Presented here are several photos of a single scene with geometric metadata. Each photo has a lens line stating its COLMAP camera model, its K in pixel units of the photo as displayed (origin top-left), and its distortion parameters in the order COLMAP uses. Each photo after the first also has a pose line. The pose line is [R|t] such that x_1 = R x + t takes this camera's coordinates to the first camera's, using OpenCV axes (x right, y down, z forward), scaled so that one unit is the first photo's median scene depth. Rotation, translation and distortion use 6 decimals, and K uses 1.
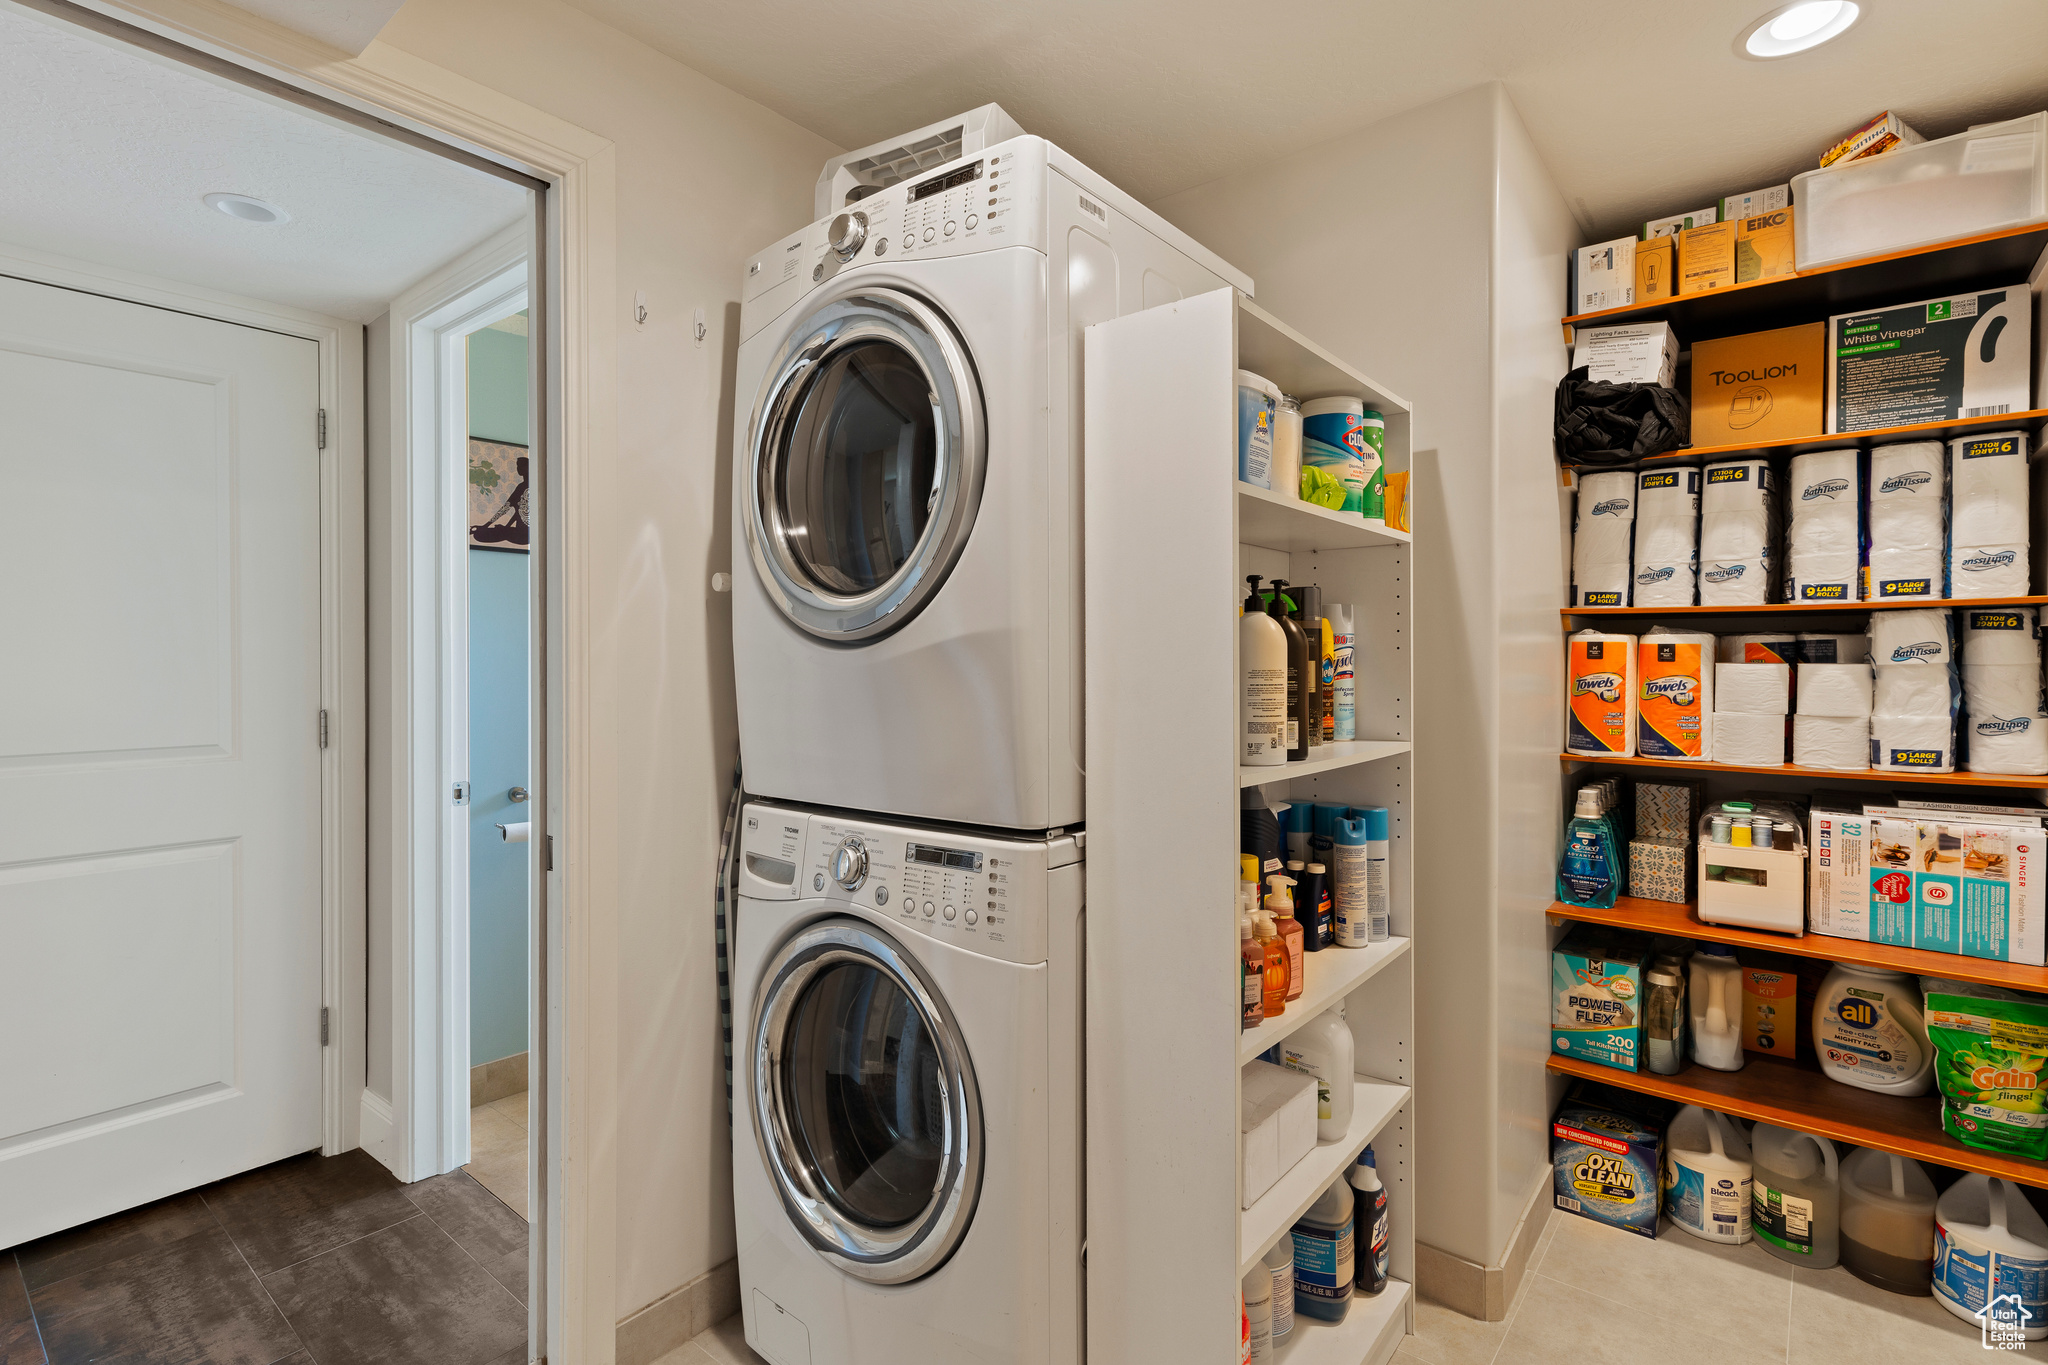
lens RADIAL K [[978.2, 0, 1026.0], [0, 978.2, 676.0], [0, 0, 1]] dist [-0.003068, 0.001130]
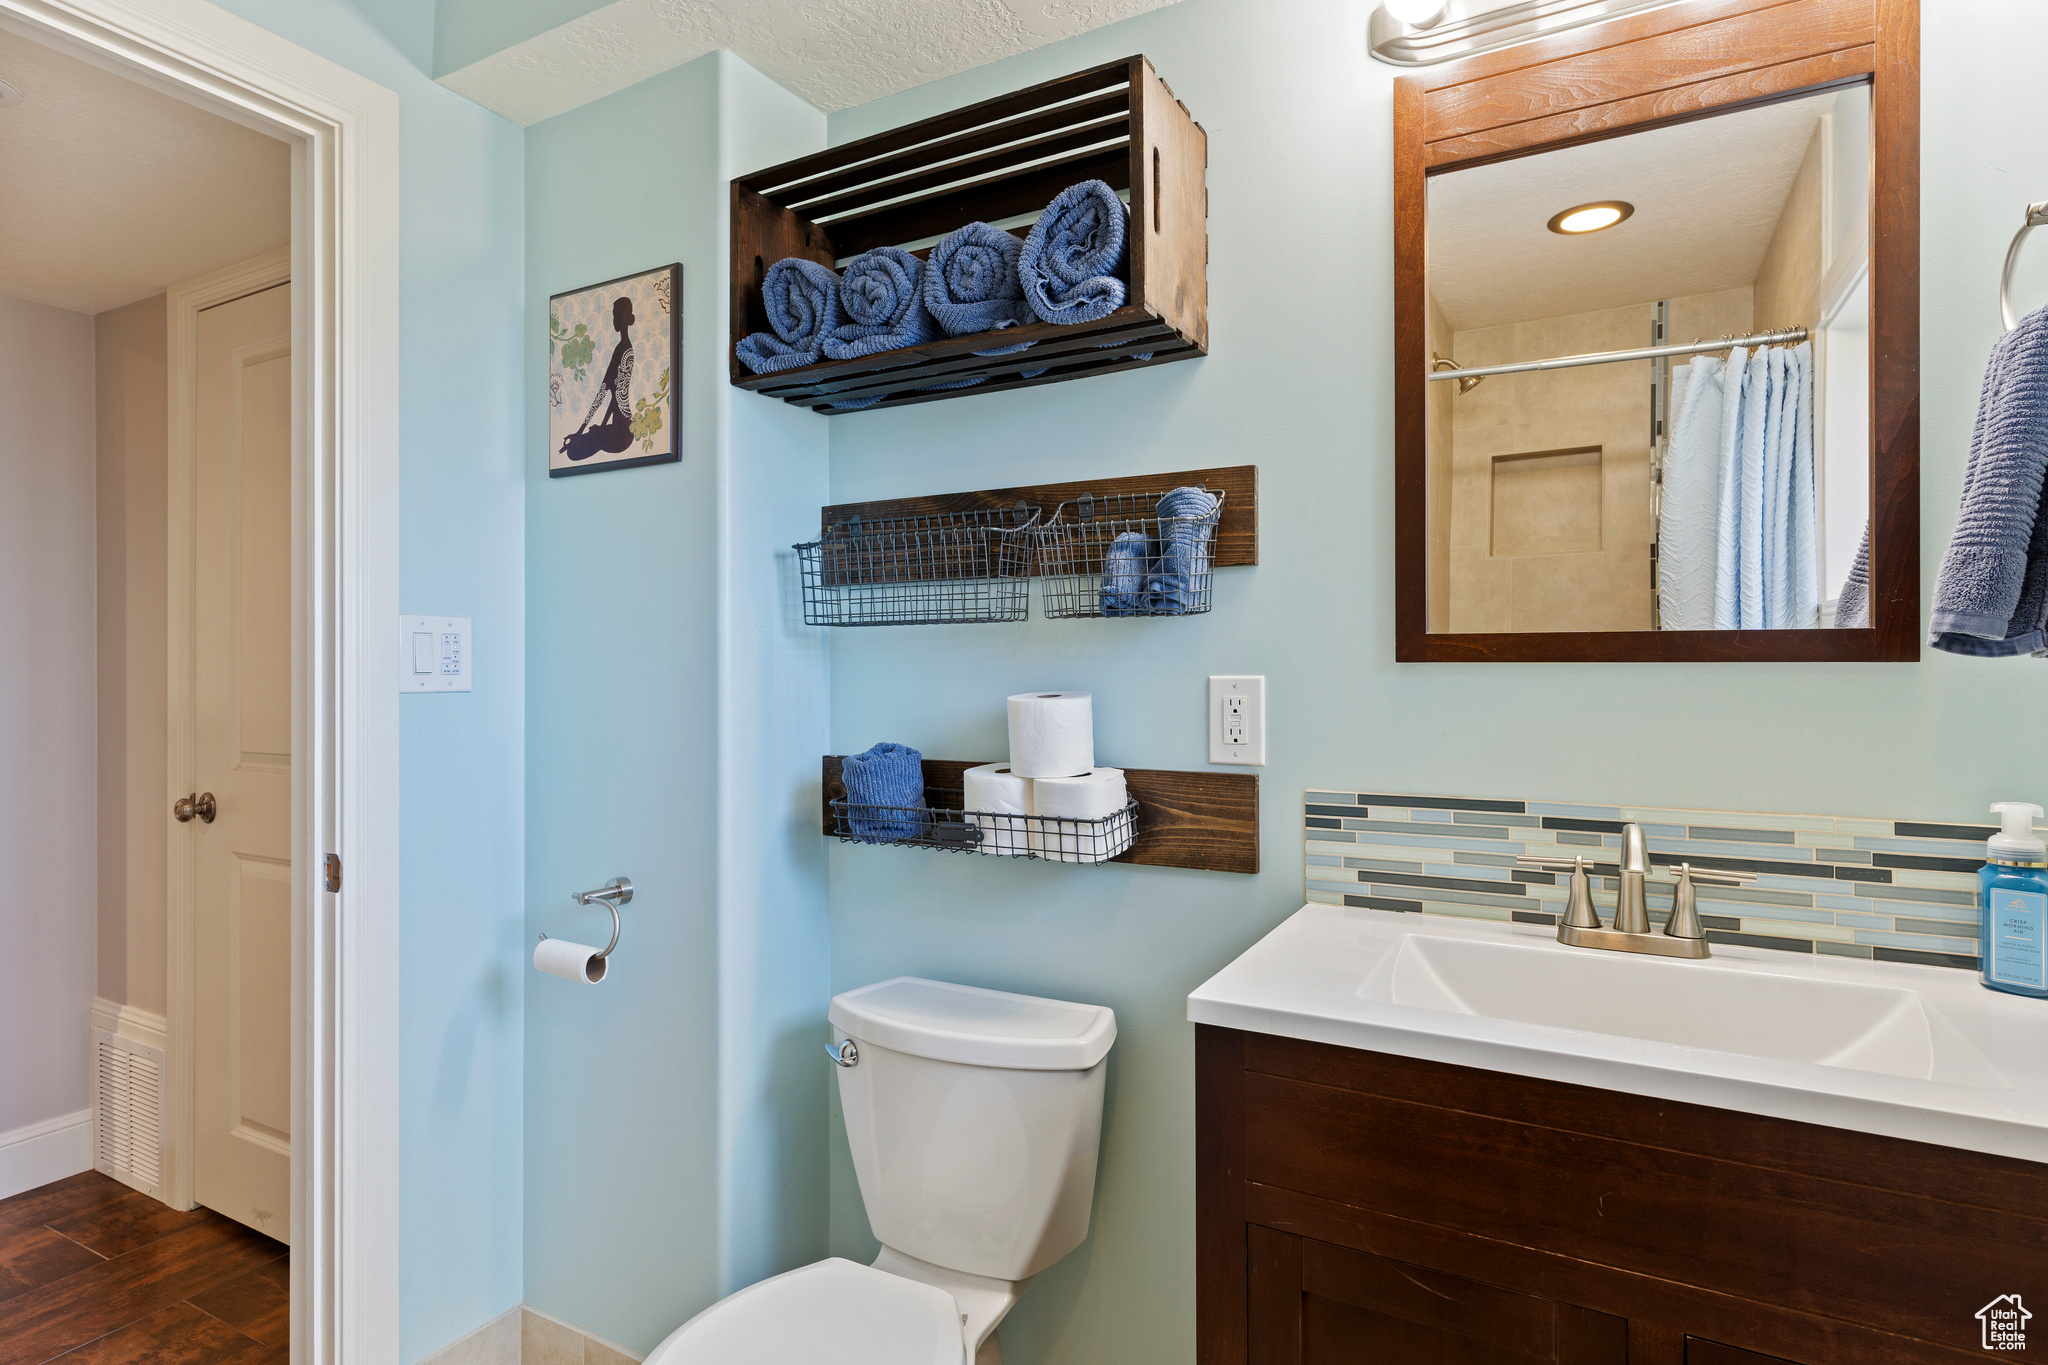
lens RADIAL K [[1051.4, 0, 1027.0], [0, 1051.4, 678.0], [0, 0, 1]] dist [0.000584, -0.000515]
pose [[0.183822, 0.000039, -0.982960, 0.127394], [-0.010472, 0.999943, -0.001919, -0.005217], [0.982904, 0.010647, 0.183812, 1.134024]]
